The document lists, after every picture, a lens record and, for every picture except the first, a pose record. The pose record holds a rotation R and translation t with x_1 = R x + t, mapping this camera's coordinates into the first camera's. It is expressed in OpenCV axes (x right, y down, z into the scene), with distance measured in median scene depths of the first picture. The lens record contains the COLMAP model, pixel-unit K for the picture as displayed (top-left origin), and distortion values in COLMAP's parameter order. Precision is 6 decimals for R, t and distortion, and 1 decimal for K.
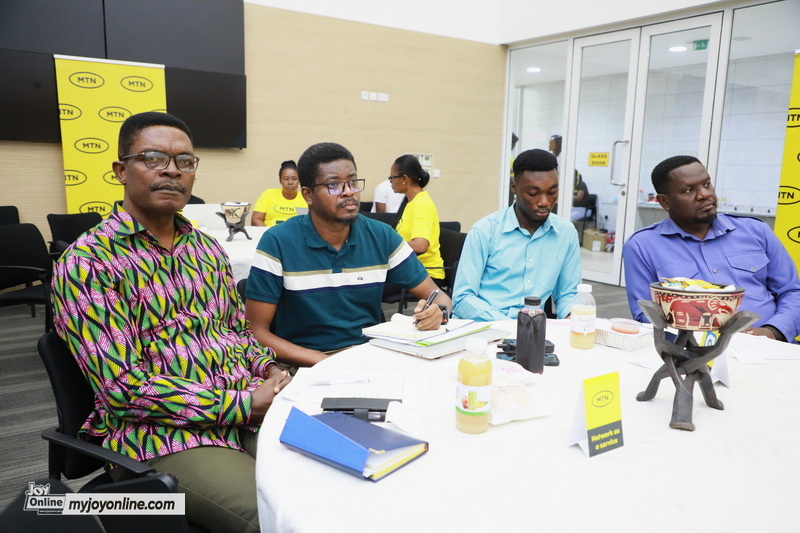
lens RADIAL K [[642.5, 0, 402.0], [0, 642.5, 261.5], [0, 0, 1]] dist [0.001249, 0.000696]
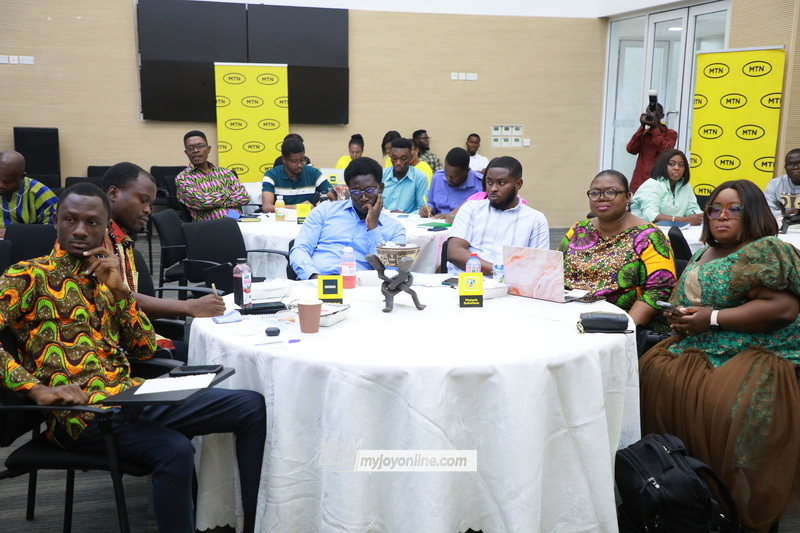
lens RADIAL K [[957.4, 0, 405.4], [0, 957.4, 270.9], [0, 0, 1]] dist [0.134123, 0.000000]
pose [[0.935895, 0.043106, -0.349632, 0.614139], [-0.043352, 0.999034, 0.007128, 0.111078], [0.349602, 0.008486, 0.936860, -0.850350]]
